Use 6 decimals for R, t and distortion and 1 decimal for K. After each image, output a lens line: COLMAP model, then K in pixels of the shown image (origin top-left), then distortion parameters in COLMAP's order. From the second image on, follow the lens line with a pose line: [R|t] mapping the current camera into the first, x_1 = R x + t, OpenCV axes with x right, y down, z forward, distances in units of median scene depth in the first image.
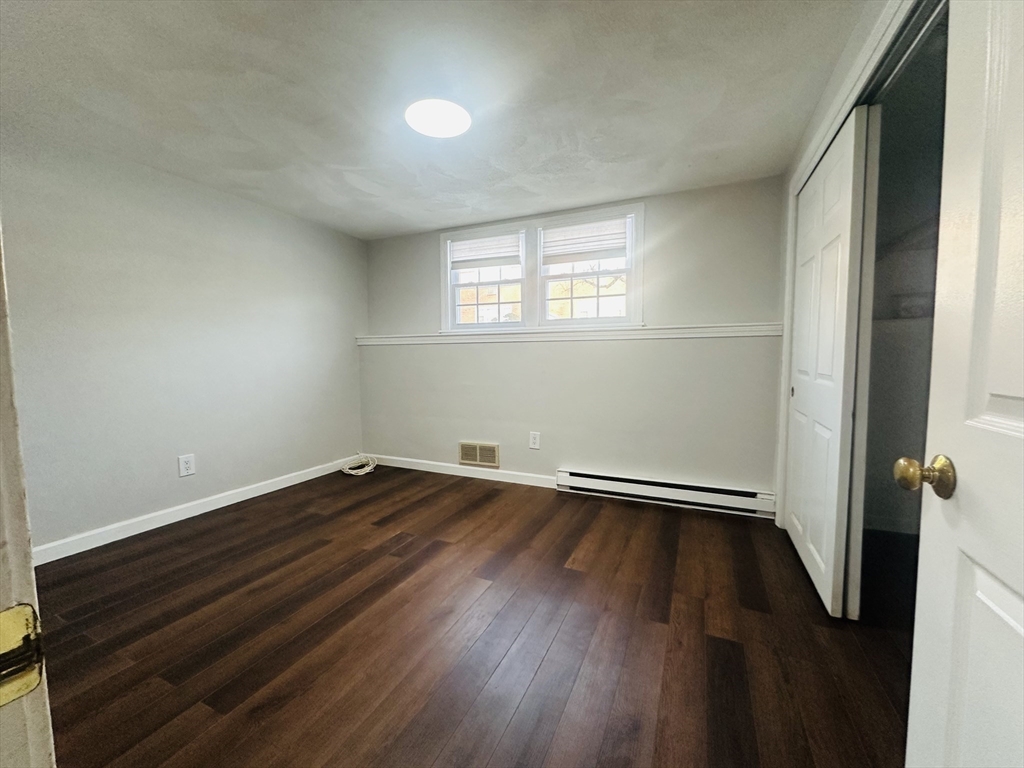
lens RADIAL K [[407.4, 0, 513.1], [0, 407.4, 384.5], [0, 0, 1]] dist [-0.007767, 0.000901]
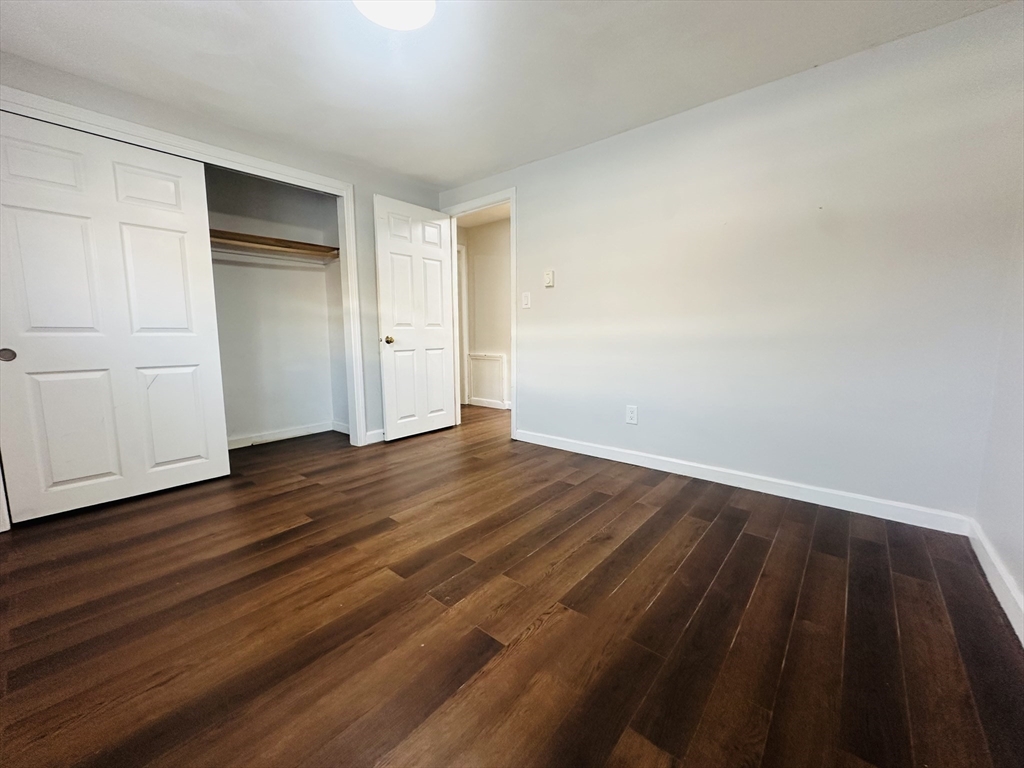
lens RADIAL K [[407.4, 0, 511.3], [0, 407.4, 382.4], [0, 0, 1]] dist [-0.007767, 0.000901]
pose [[-0.963744, -0.017051, 0.266284, -0.548349], [0.032402, 0.983092, 0.180220, -0.046603], [-0.264854, 0.182314, -0.946897, 1.586870]]
